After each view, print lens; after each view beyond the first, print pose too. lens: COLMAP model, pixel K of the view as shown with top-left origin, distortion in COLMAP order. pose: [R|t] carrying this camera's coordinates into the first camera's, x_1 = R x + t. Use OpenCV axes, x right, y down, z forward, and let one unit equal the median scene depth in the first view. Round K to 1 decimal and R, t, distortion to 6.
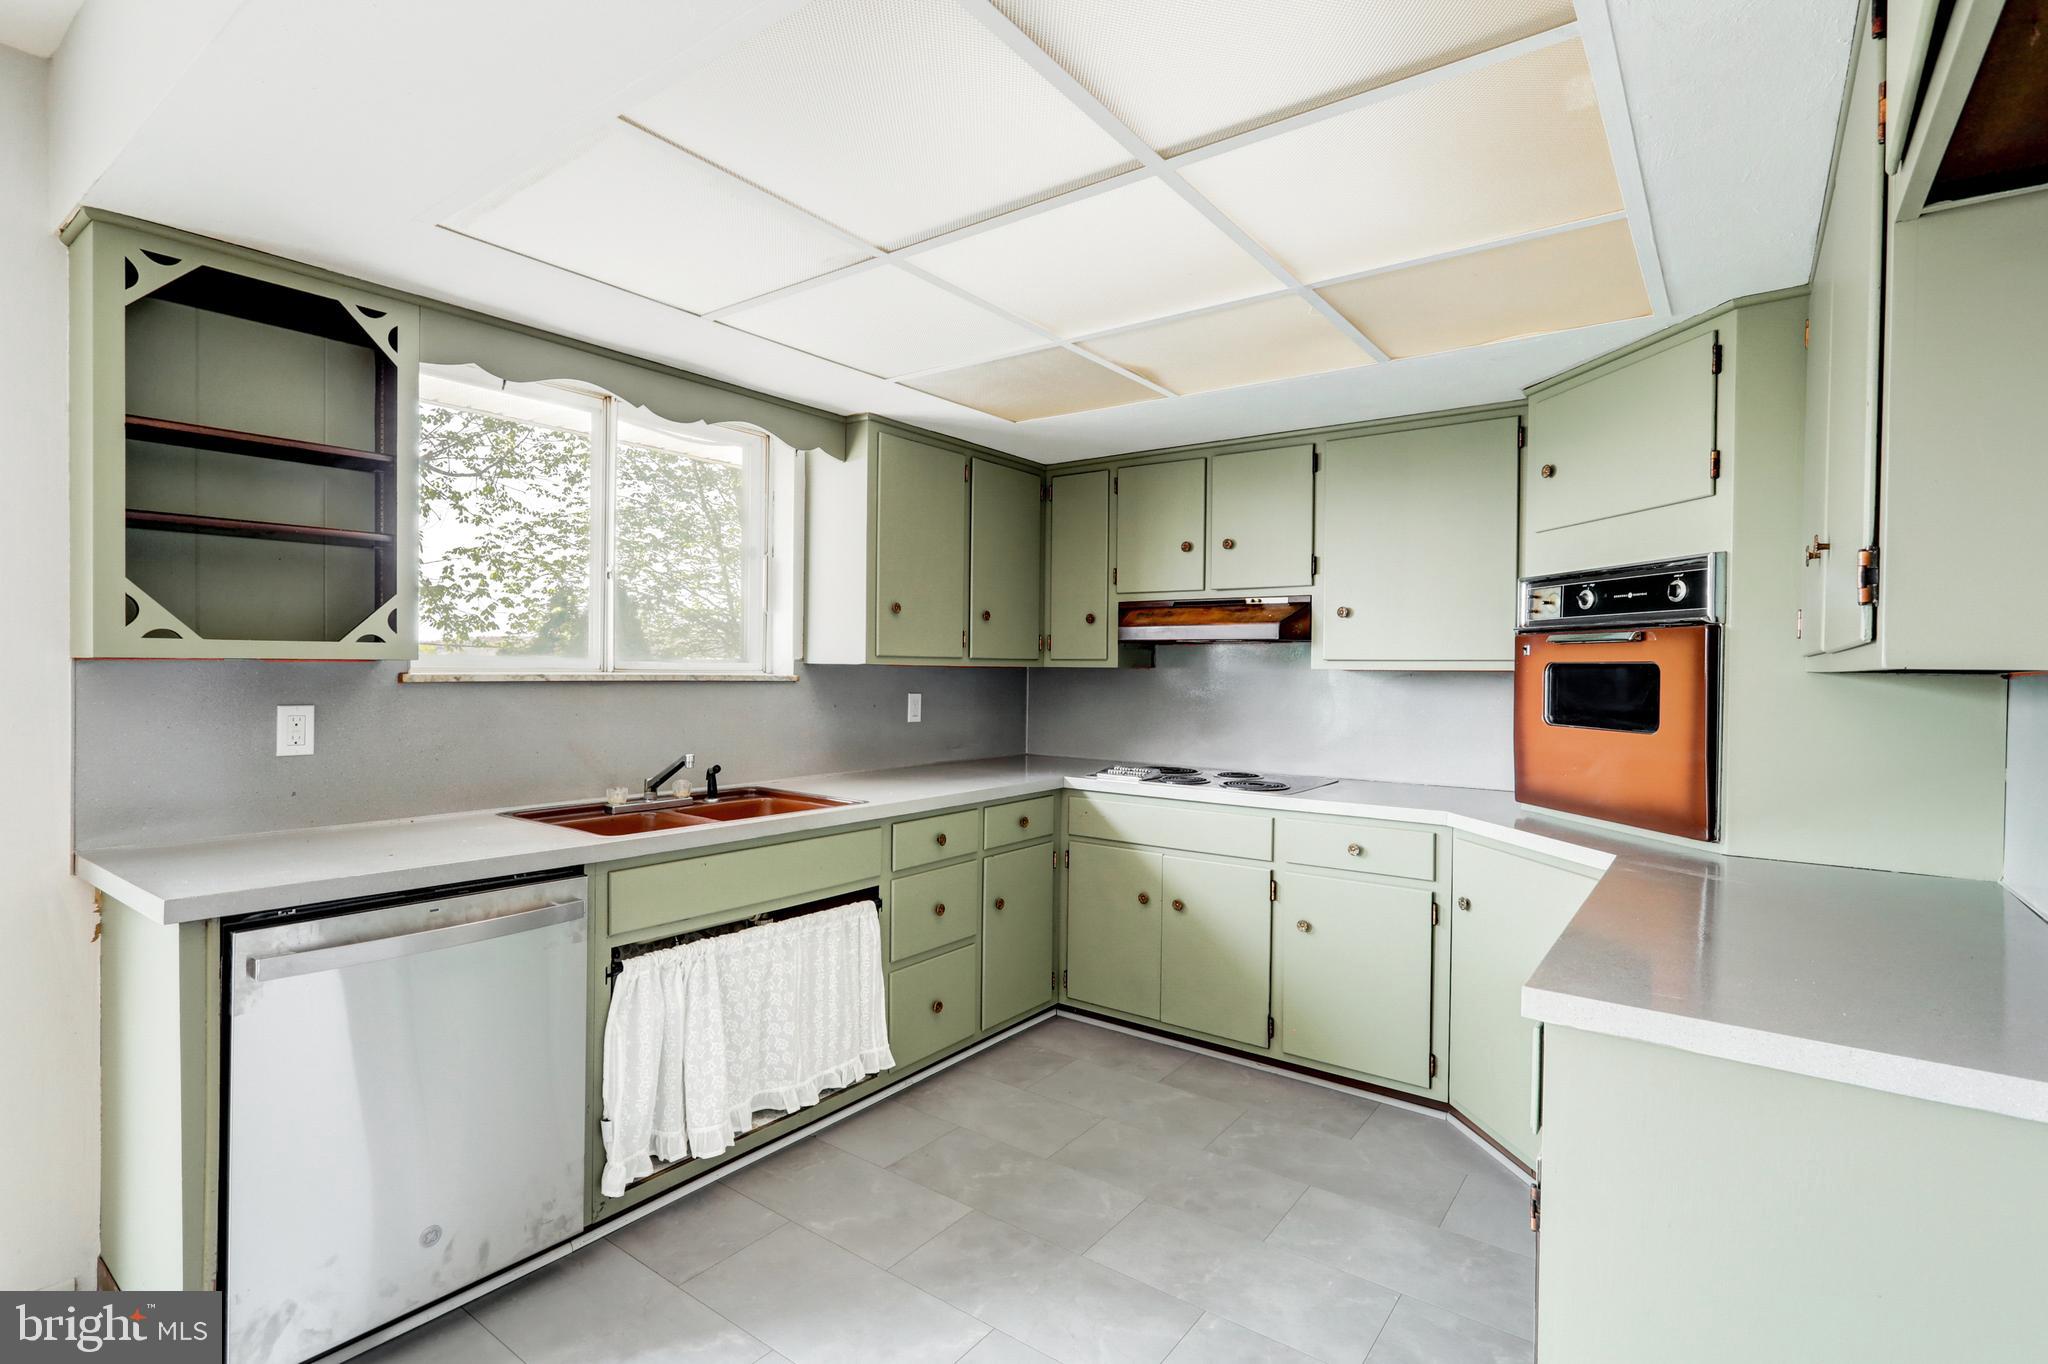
lens RADIAL K [[1002.1, 0, 982.2], [0, 1002.1, 678.2], [0, 0, 1]] dist [-0.009248, 0.005226]
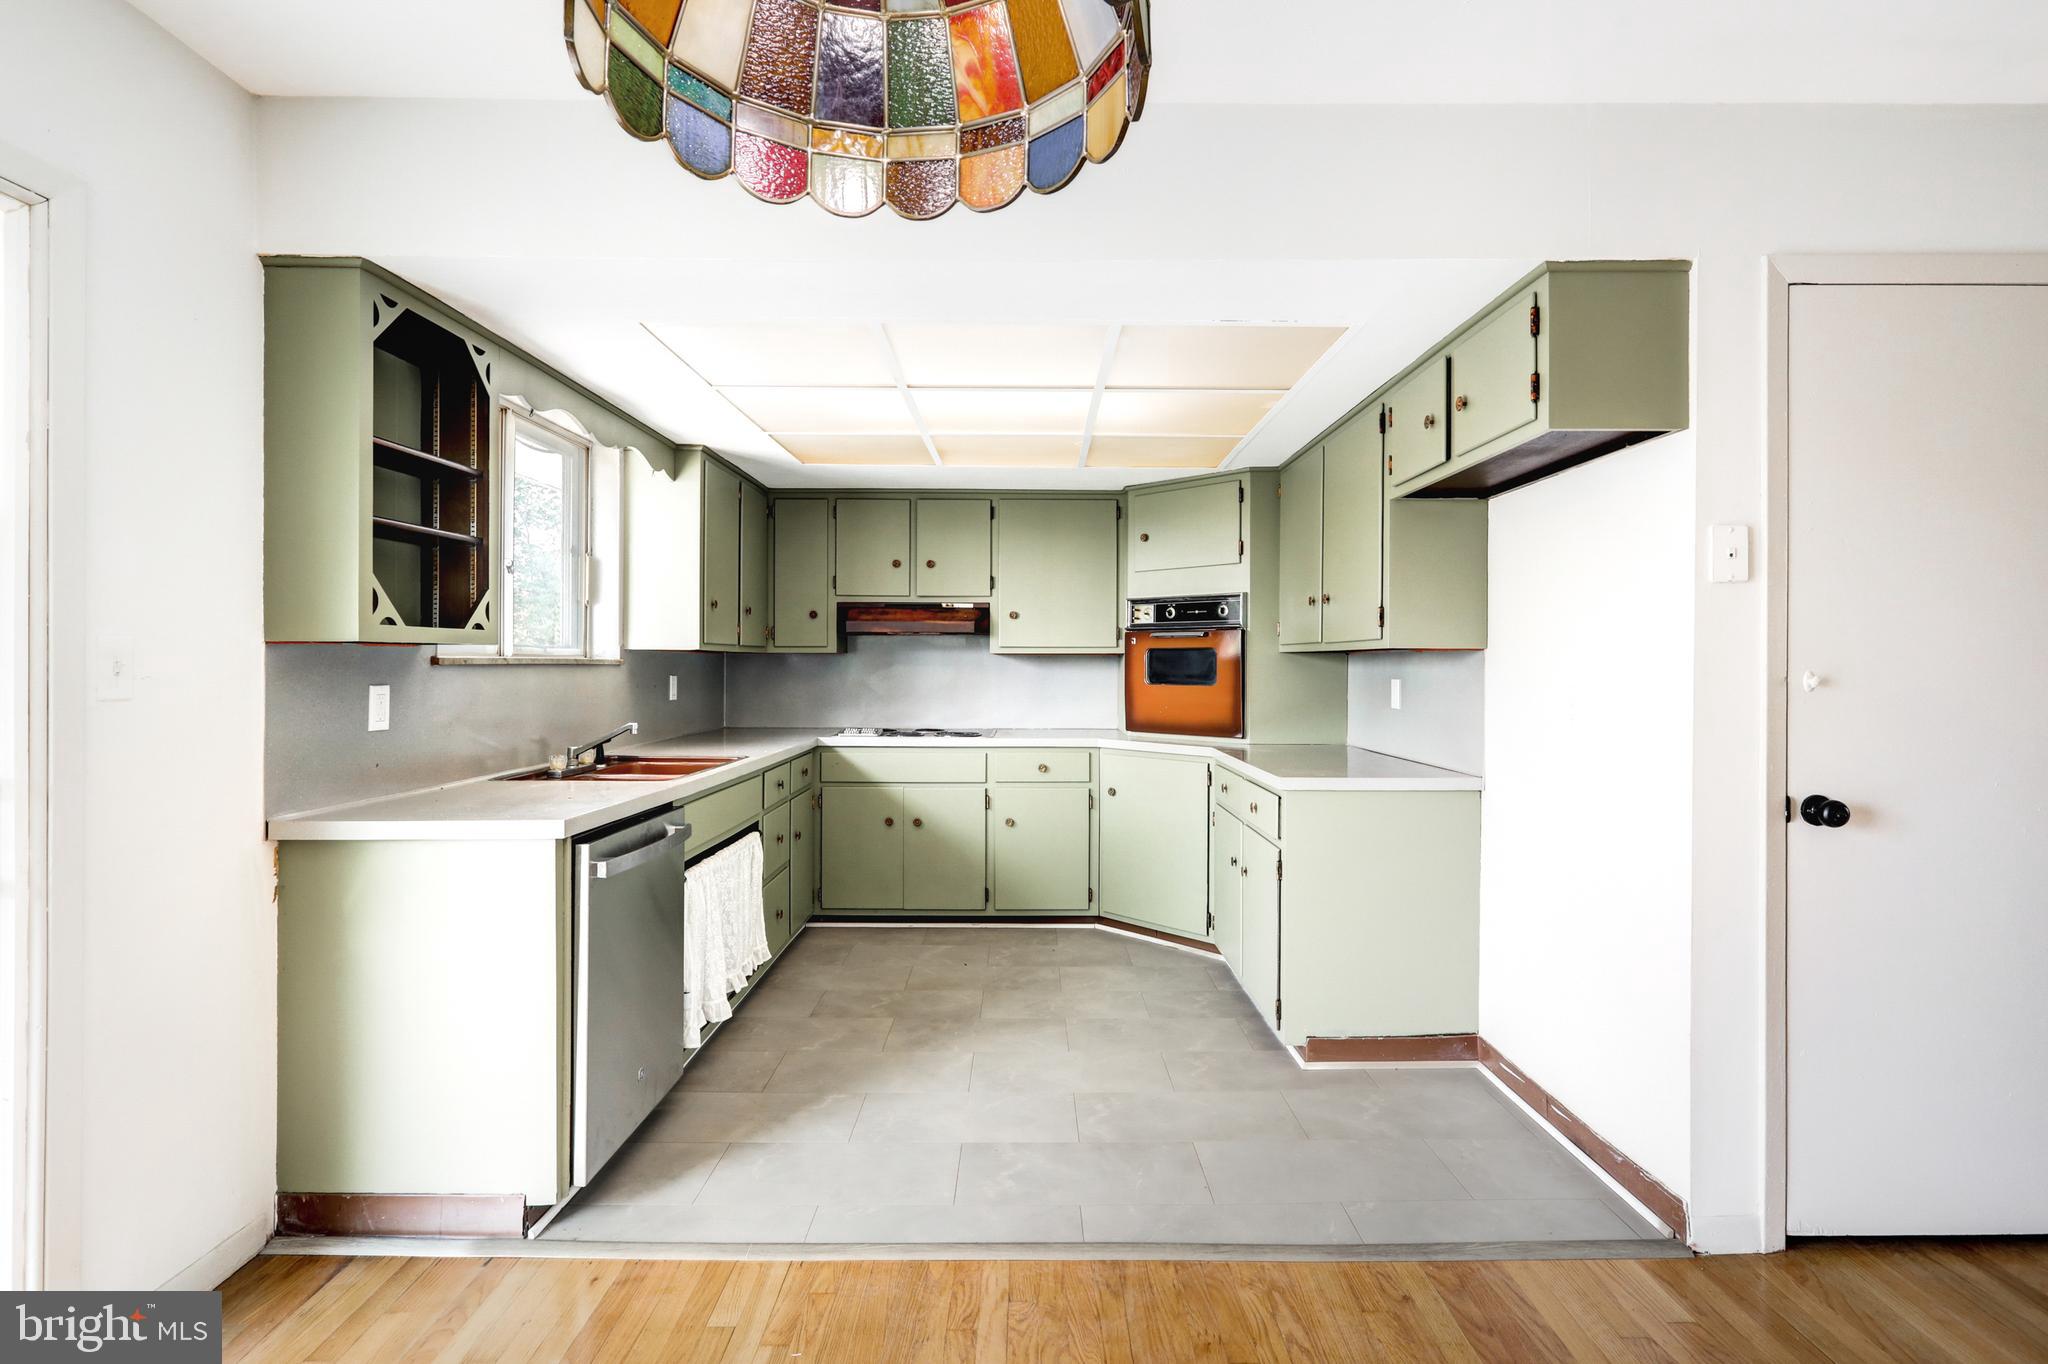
lens RADIAL K [[1002.1, 0, 1060.7], [0, 1002.1, 662.8], [0, 0, 1]] dist [-0.009248, 0.005226]
pose [[0.785979, -0.007999, 0.618202, -0.632203], [0.010651, 0.999943, -0.000603, 0.008745], [-0.618162, 0.007059, 0.786019, -0.276670]]
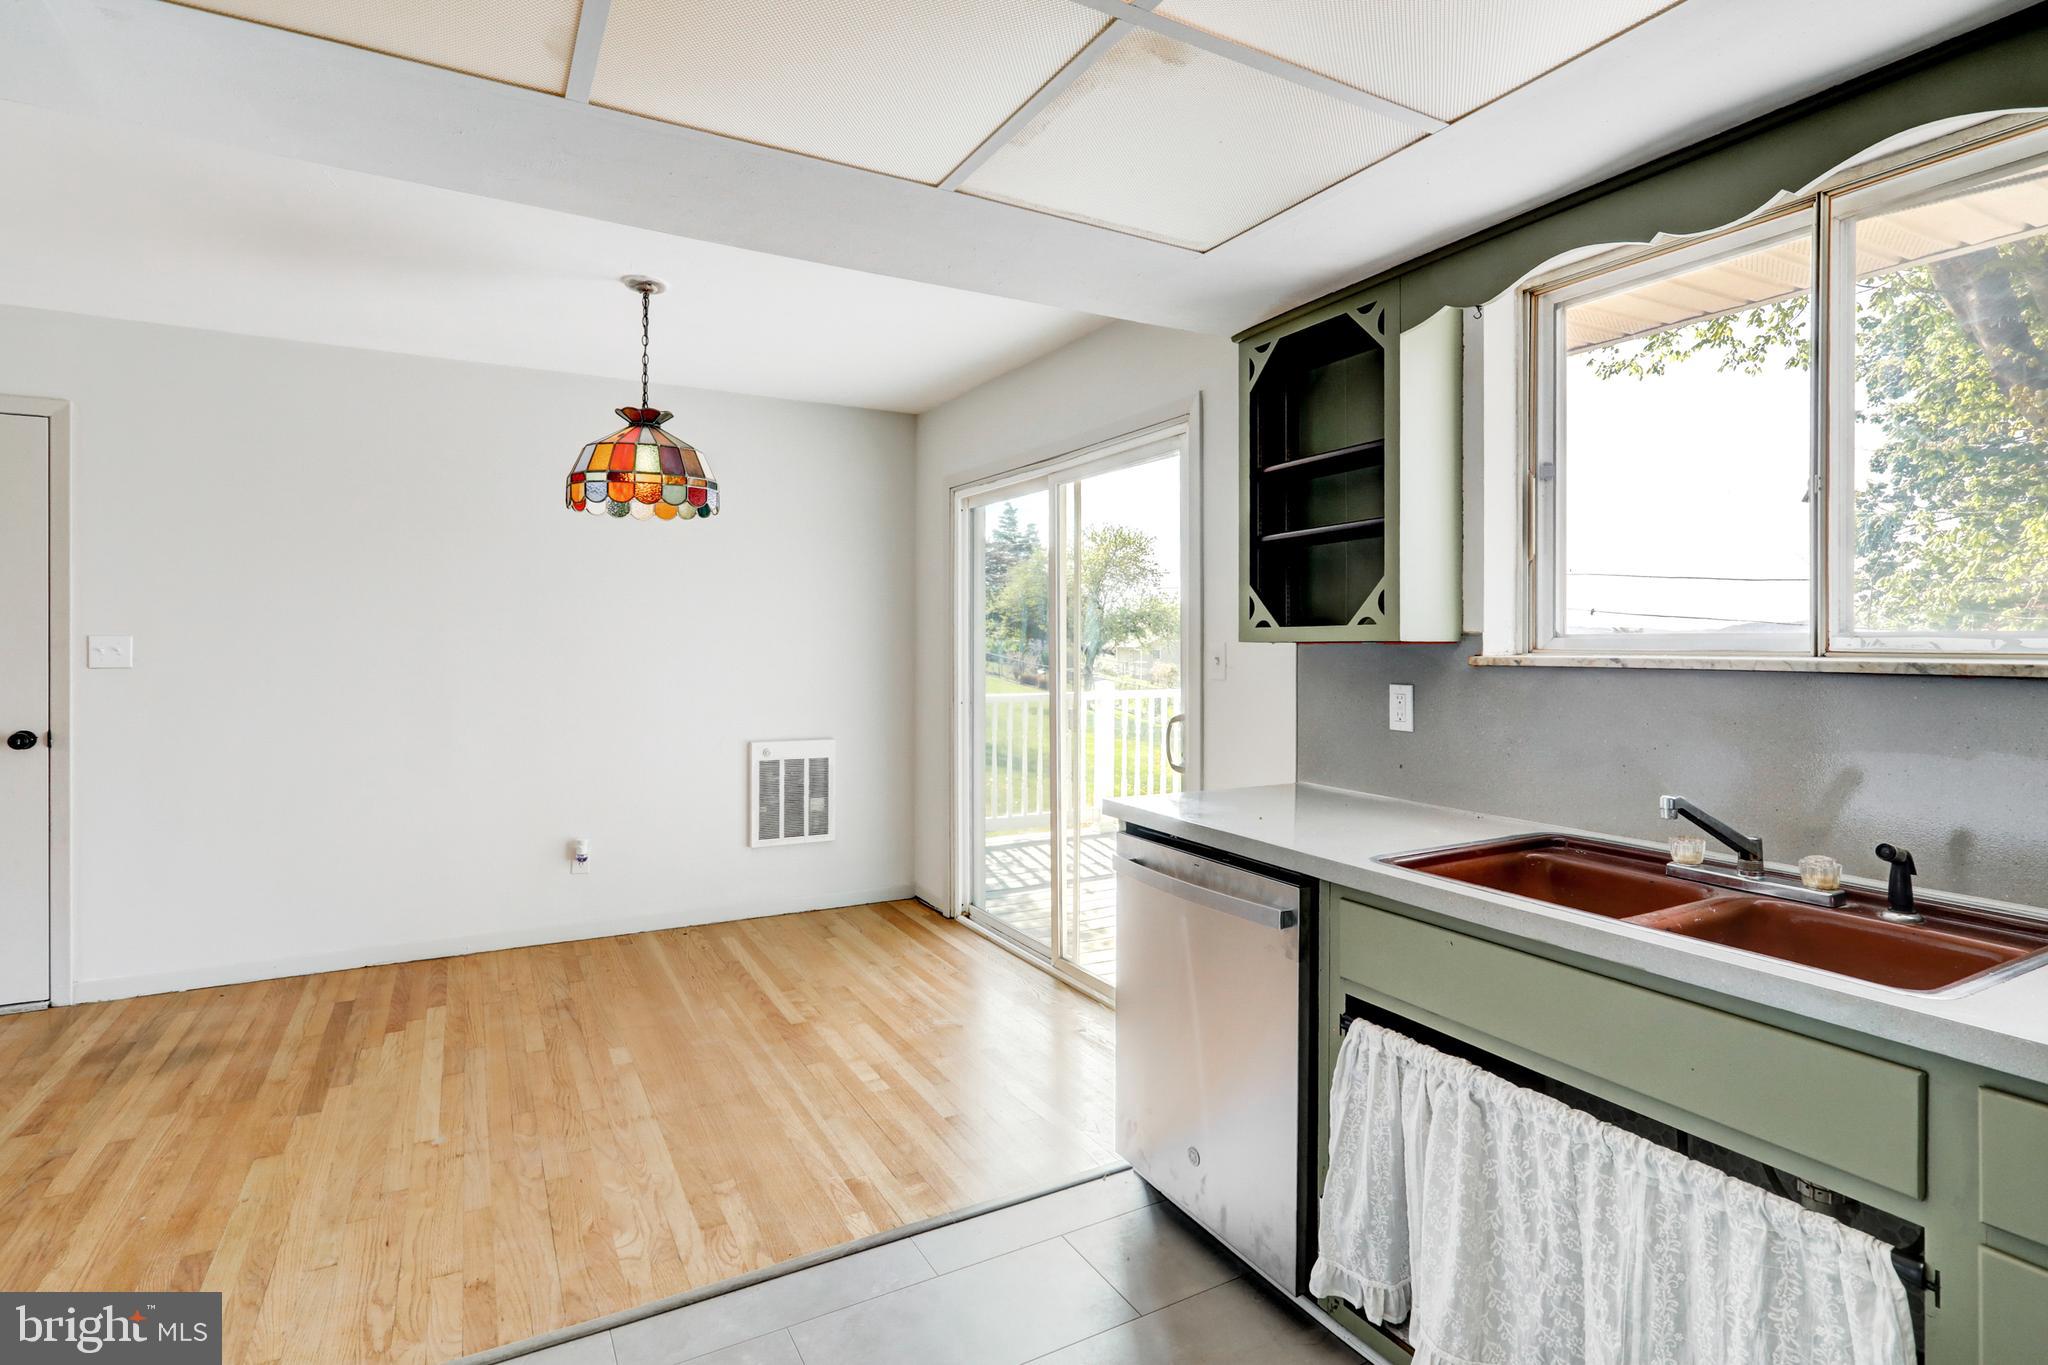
lens RADIAL K [[1002.1, 0, 1062.5], [0, 1002.1, 646.9], [0, 0, 1]] dist [-0.009248, 0.005226]
pose [[-0.370880, -0.007364, -0.928651, 0.371848], [-0.011954, 0.999924, -0.003156, -0.004694], [0.928604, 0.009931, -0.370940, 0.862579]]
